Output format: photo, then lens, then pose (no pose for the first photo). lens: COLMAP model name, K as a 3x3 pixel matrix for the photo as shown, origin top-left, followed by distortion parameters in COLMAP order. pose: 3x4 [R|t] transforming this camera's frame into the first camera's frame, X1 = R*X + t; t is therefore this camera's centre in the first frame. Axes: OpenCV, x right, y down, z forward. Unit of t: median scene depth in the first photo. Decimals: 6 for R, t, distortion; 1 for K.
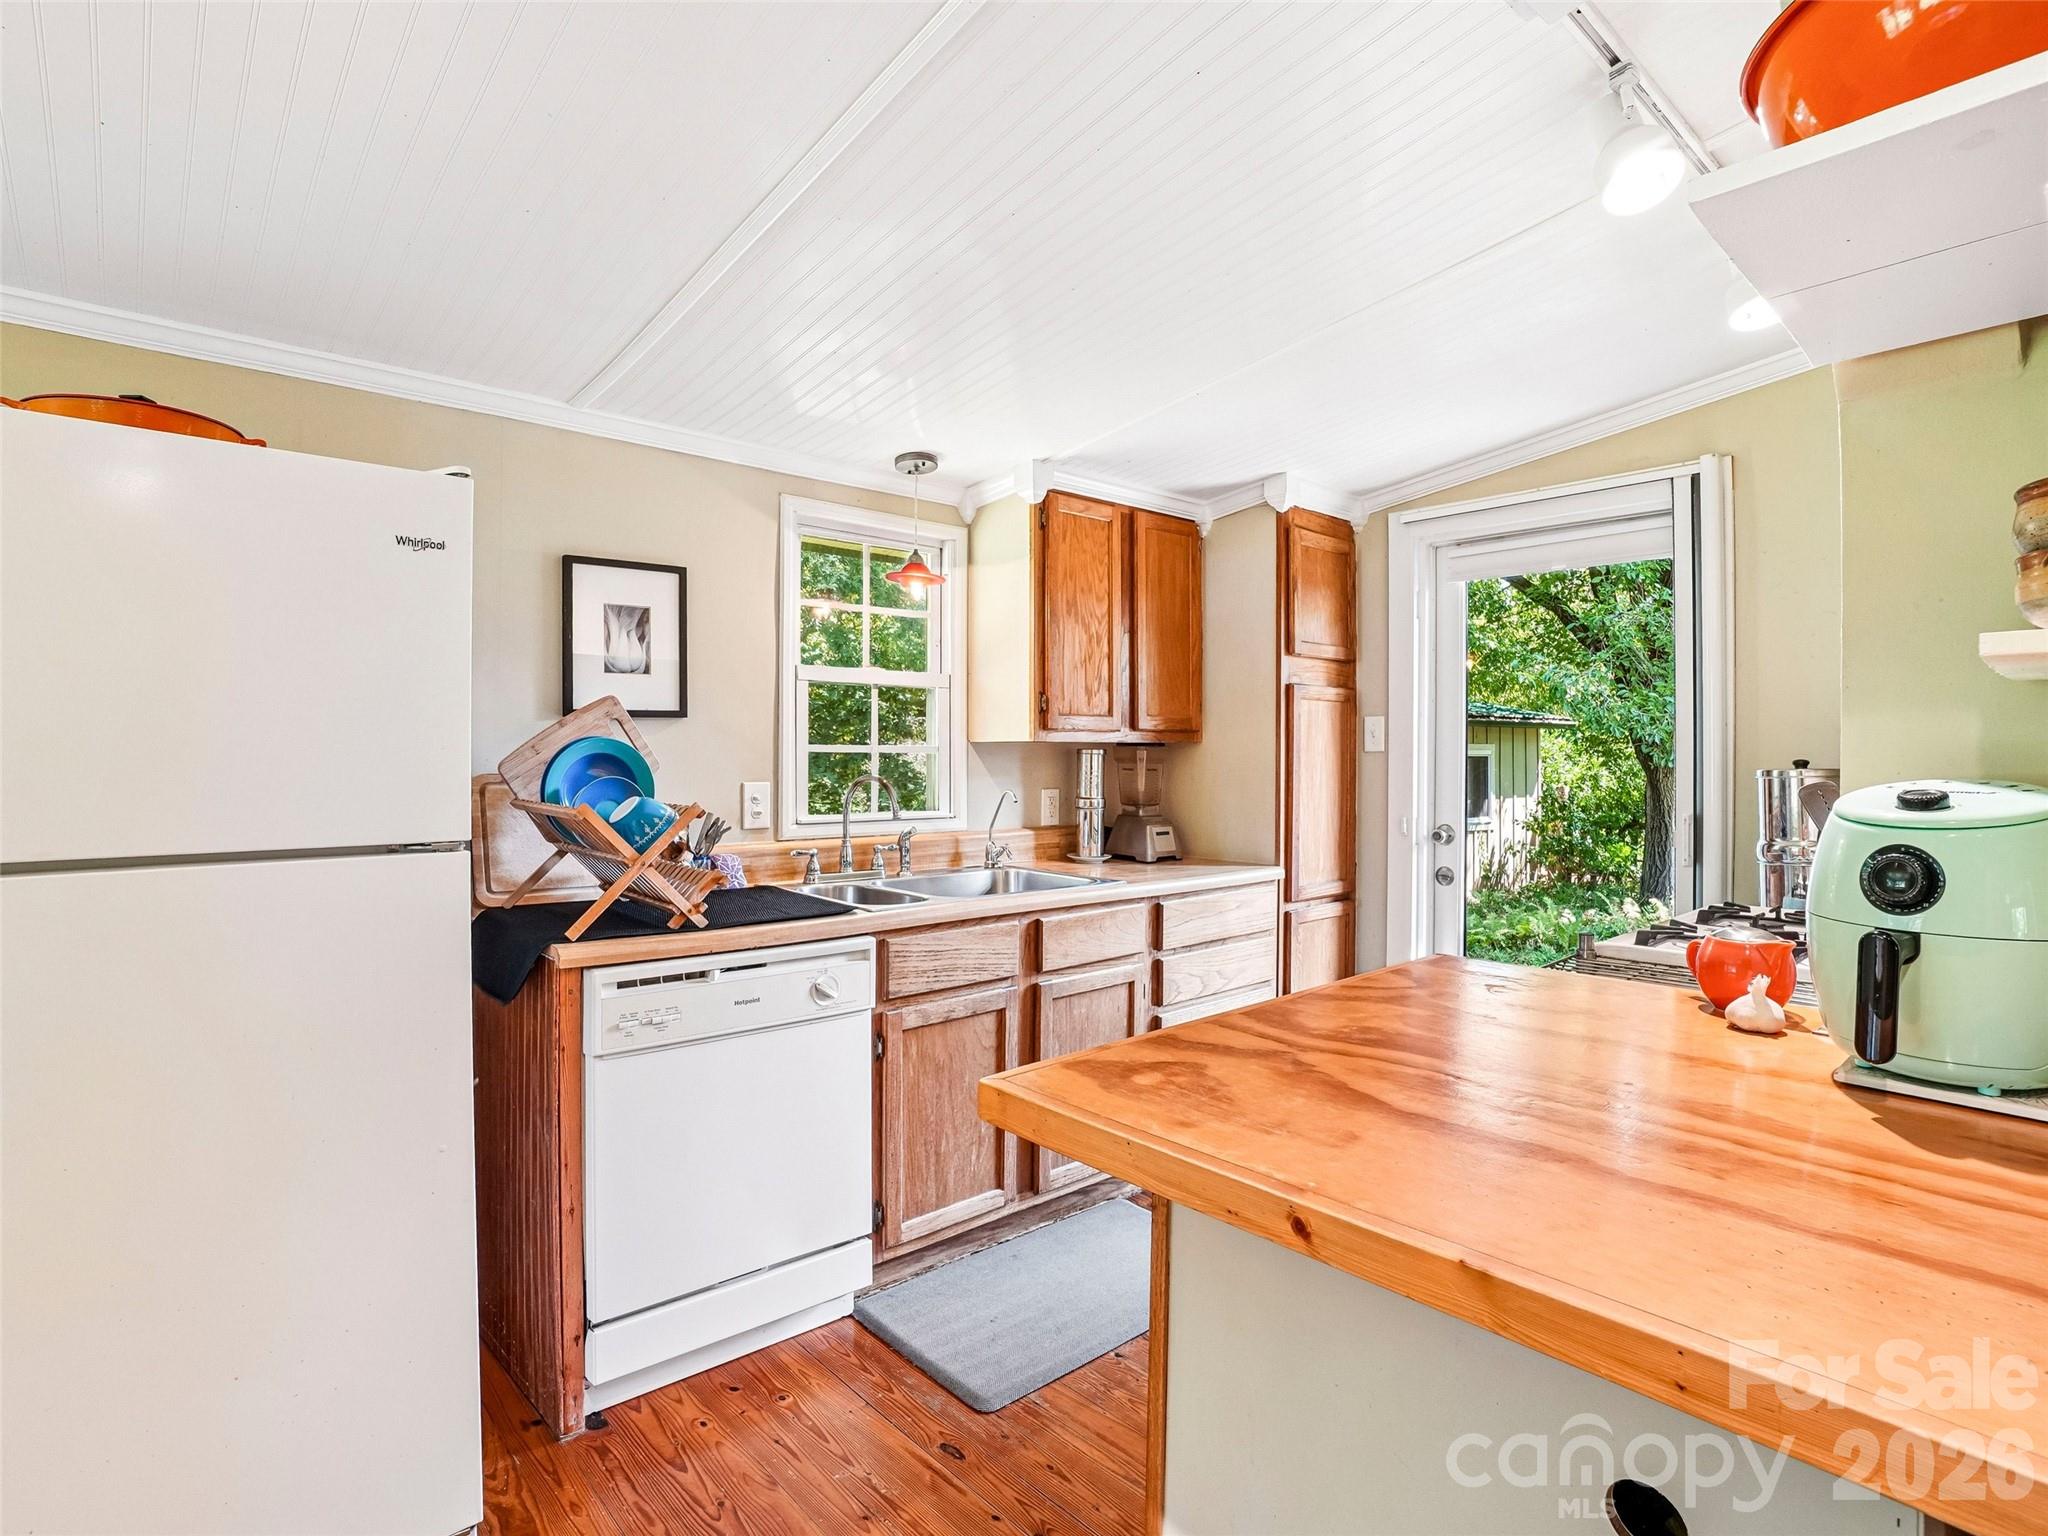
lens RADIAL K [[1034.4, 0, 1012.8], [0, 1034.4, 755.8], [0, 0, 1]] dist [-0.044364, 0.008500]
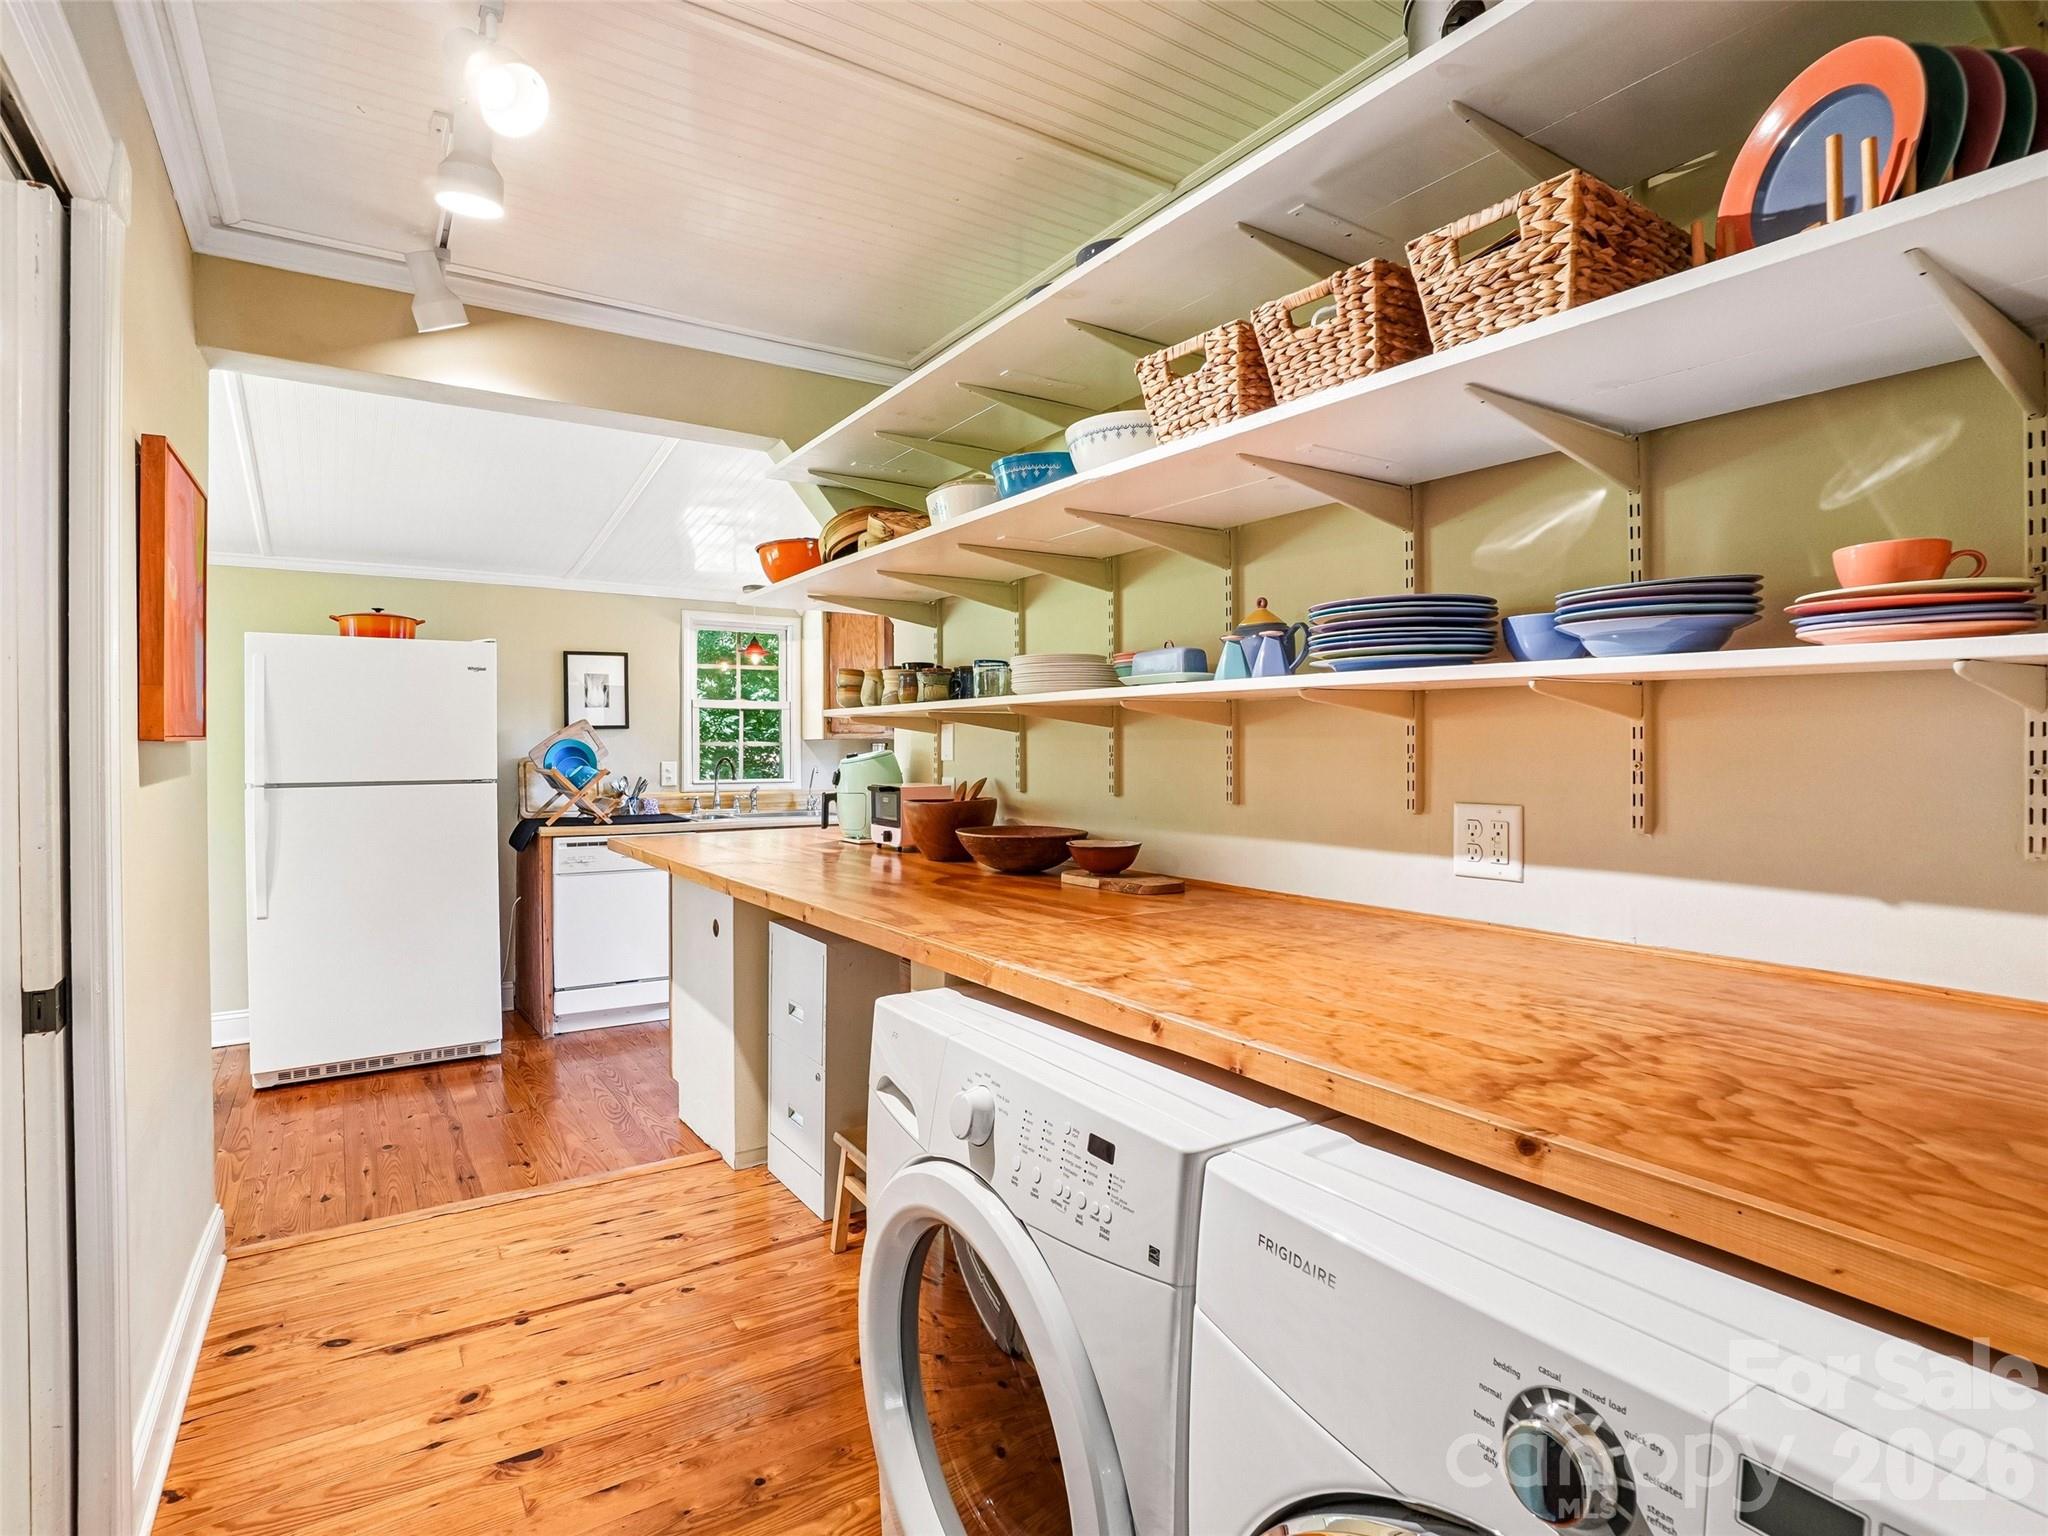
lens RADIAL K [[1034.4, 0, 1030.3], [0, 1034.4, 758.2], [0, 0, 1]] dist [-0.044364, 0.008500]
pose [[0.993029, -0.004126, -0.117797, 0.730129], [0.004865, 0.999970, 0.005980, 0.012262], [0.117769, -0.006511, 0.993020, -0.929841]]
